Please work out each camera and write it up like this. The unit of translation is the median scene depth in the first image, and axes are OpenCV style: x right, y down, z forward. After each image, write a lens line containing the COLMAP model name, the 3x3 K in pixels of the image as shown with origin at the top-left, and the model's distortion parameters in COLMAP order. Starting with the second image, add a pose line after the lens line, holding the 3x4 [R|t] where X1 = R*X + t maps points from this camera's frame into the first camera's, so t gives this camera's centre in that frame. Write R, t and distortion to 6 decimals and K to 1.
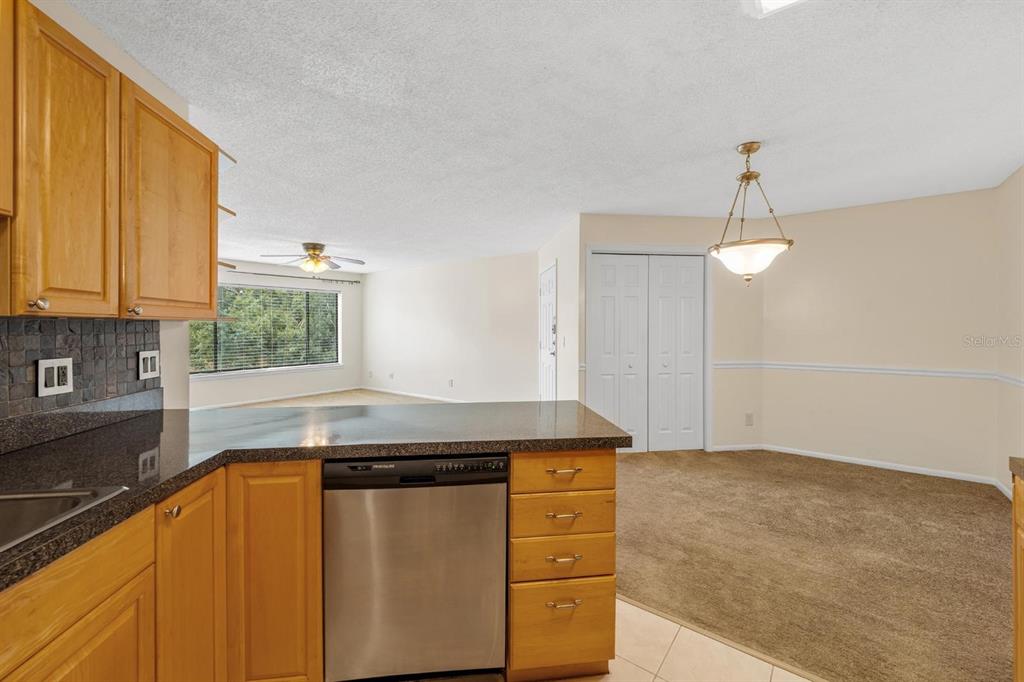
lens RADIAL K [[412.6, 0, 510.1], [0, 412.6, 327.7], [0, 0, 1]] dist [0.000967, -0.000962]
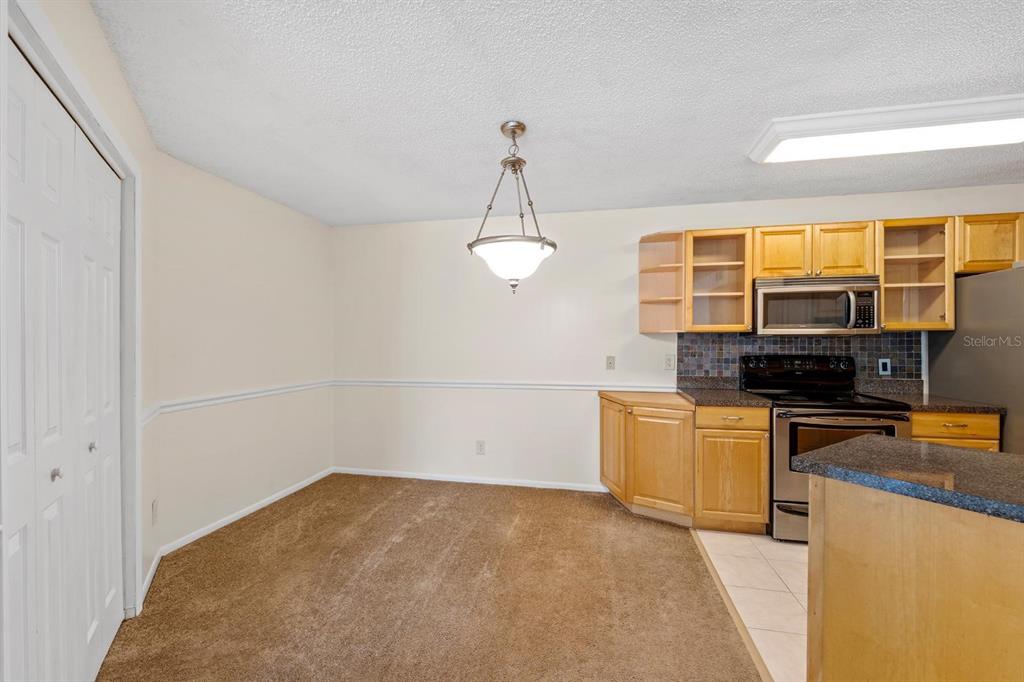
lens RADIAL K [[412.6, 0, 511.1], [0, 412.6, 343.4], [0, 0, 1]] dist [0.000967, -0.000962]
pose [[-0.433502, -0.002545, 0.901149, -0.316439], [0.000669, 0.999995, 0.003146, -0.000749], [-0.901152, 0.001966, -0.433498, 2.379189]]
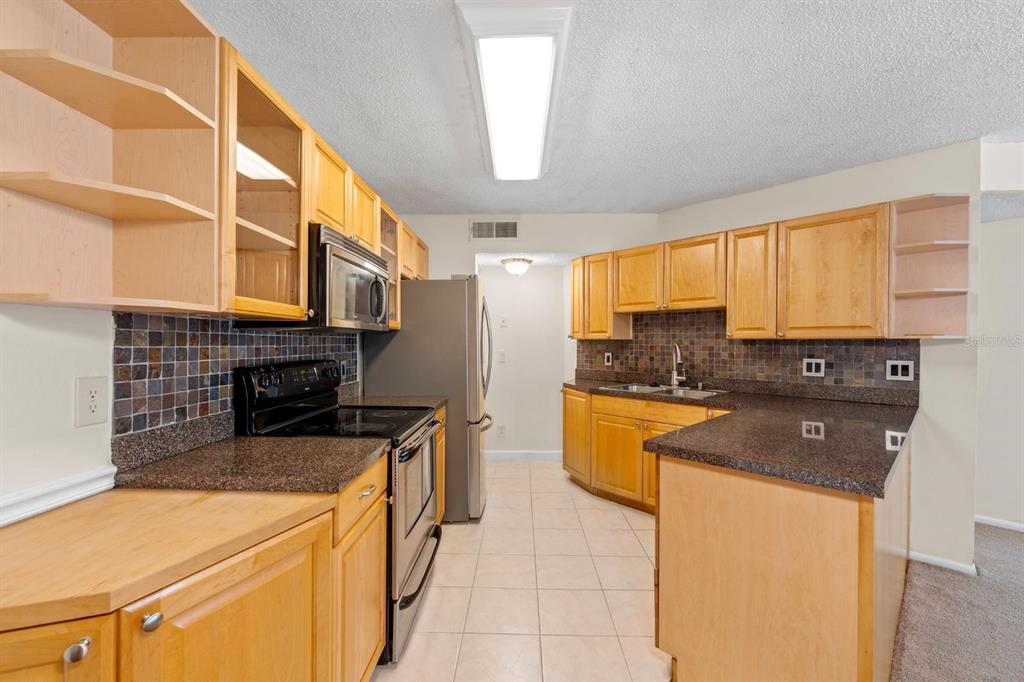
lens RADIAL K [[412.6, 0, 510.6], [0, 412.6, 345.7], [0, 0, 1]] dist [0.000967, -0.000962]
pose [[-0.806426, 0.000754, -0.591334, 1.201247], [-0.004960, 0.999955, 0.008039, 0.002873], [0.591314, 0.009416, -0.806387, 1.629500]]
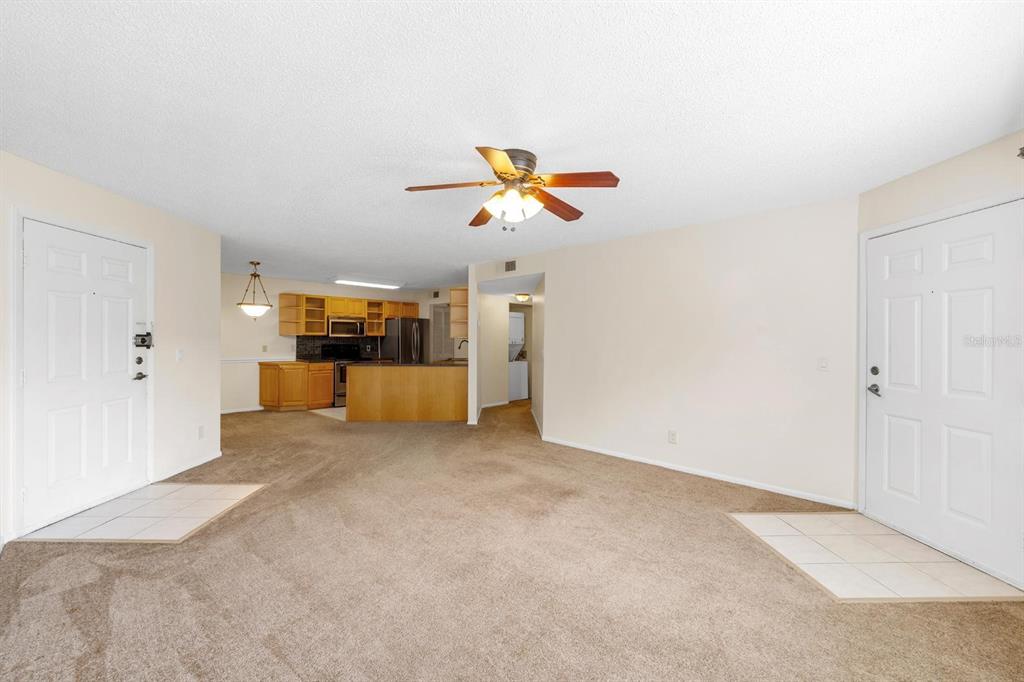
lens RADIAL K [[412.6, 0, 511.3], [0, 412.6, 340.1], [0, 0, 1]] dist [0.000967, -0.000962]
pose [[-0.993860, -0.004316, 0.110560, -1.996871], [-0.004586, 0.999987, -0.002187, 0.009786], [-0.110549, -0.002681, -0.993867, 5.535908]]
